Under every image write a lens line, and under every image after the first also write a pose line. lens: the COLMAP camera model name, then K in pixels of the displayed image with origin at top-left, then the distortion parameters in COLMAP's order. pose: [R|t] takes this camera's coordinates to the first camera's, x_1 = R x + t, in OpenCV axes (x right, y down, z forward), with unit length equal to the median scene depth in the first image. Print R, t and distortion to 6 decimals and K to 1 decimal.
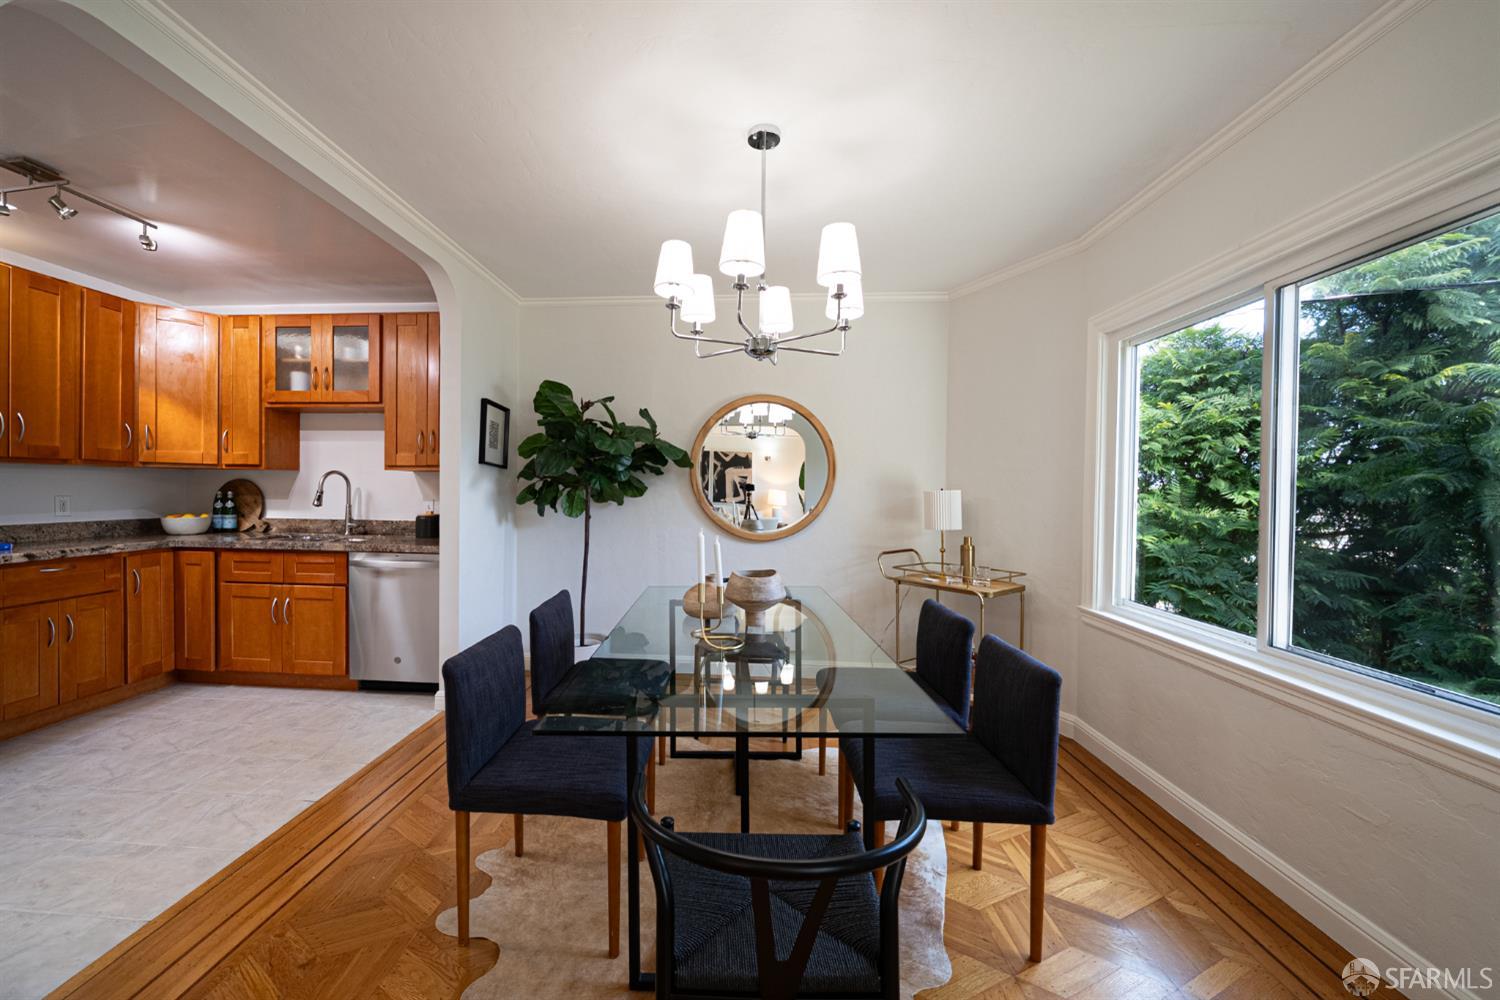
lens RADIAL K [[571.0, 0, 702.0], [0, 571.0, 497.0], [0, 0, 1]] dist [-0.008007, 0.000269]
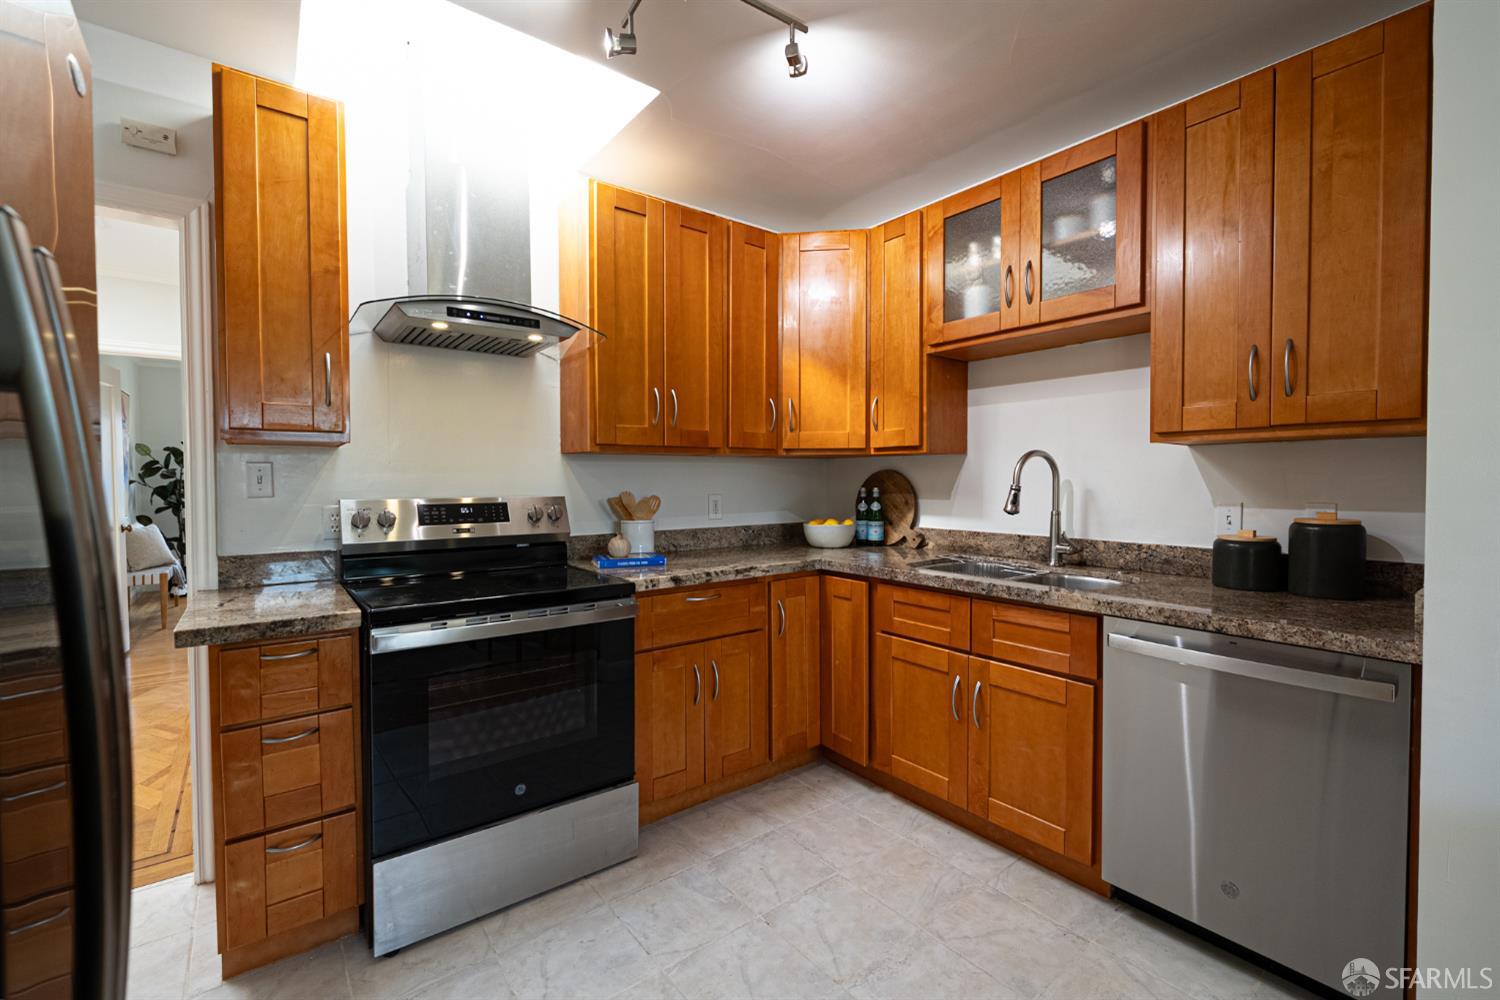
lens RADIAL K [[635.4, 0, 750.0], [0, 635.4, 500.0], [0, 0, 1]] dist [0.000283, 0.000005]
pose [[0.678758, 0.009905, -0.734295, -0.393909], [0.001766, 0.999884, 0.015120, -0.007536], [0.734360, -0.011559, 0.678662, 0.386099]]
